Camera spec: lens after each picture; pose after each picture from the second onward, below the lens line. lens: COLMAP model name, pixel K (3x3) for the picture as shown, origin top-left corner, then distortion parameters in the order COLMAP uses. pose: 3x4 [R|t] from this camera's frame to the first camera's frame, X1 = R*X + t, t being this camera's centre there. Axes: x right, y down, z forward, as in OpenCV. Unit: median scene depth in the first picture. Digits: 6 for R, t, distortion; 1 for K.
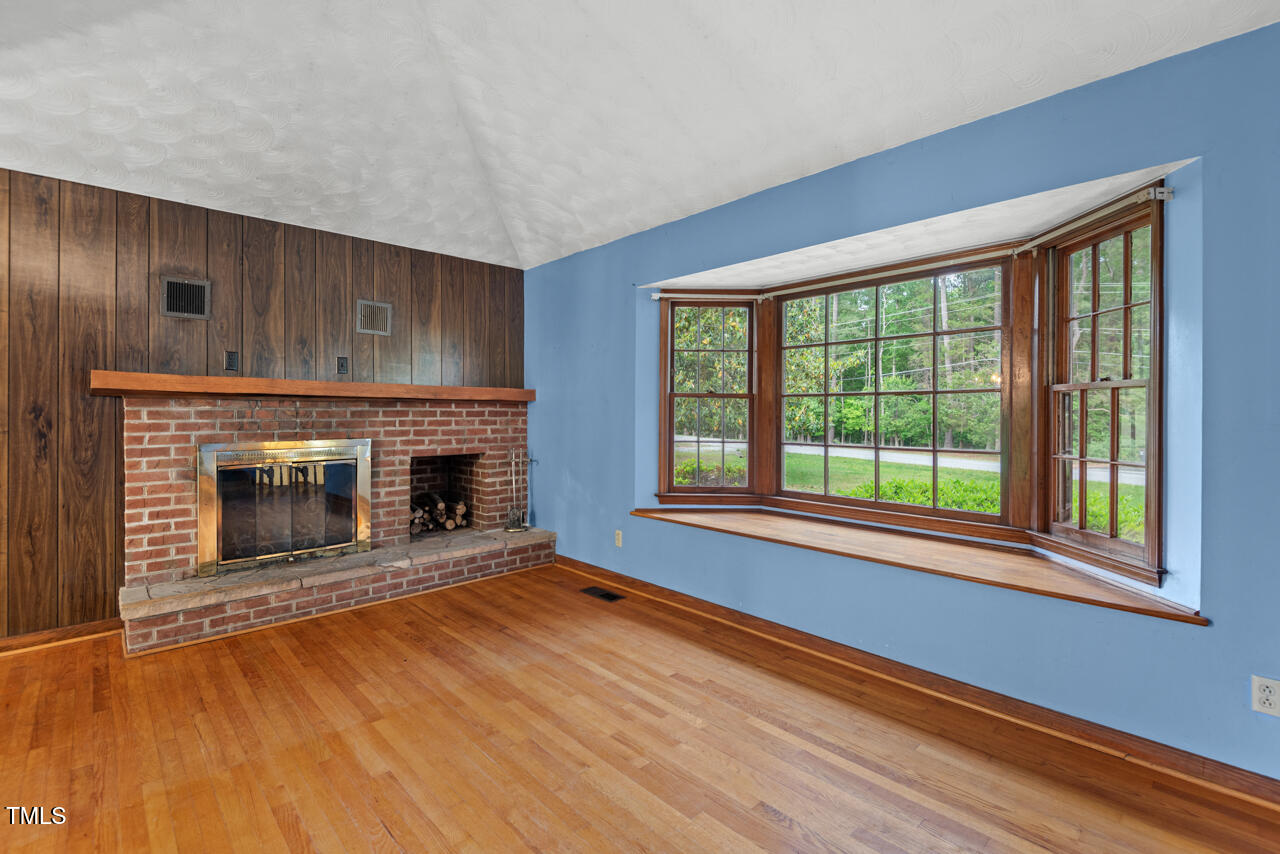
lens RADIAL K [[577.9, 0, 637.3], [0, 577.9, 415.4], [0, 0, 1]] dist [0.023452, -0.012405]
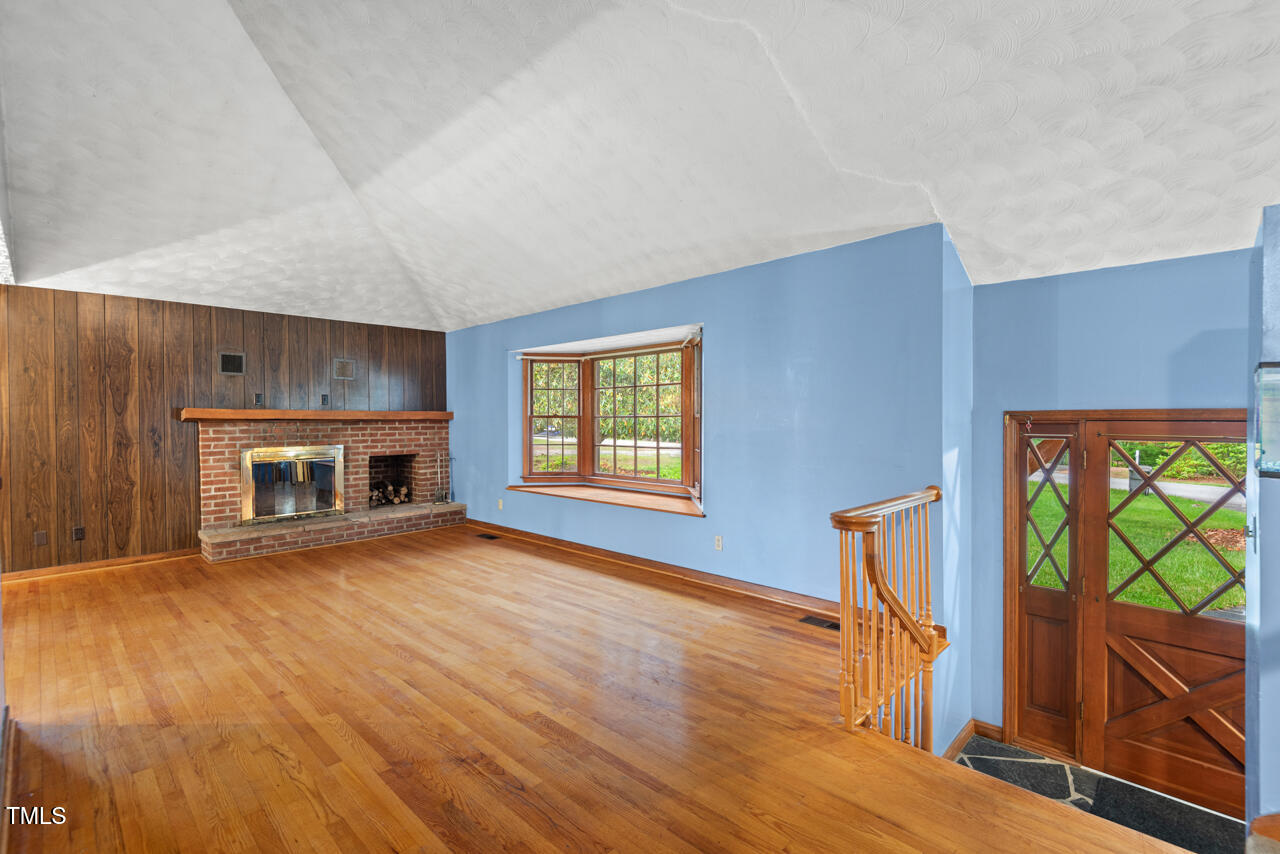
lens RADIAL K [[577.9, 0, 643.1], [0, 577.9, 428.0], [0, 0, 1]] dist [0.023452, -0.012405]
pose [[0.998384, -0.007797, 0.056295, 0.320880], [0.007124, 0.999901, 0.012136, -0.023306], [-0.056384, -0.011716, 0.998340, -0.749420]]
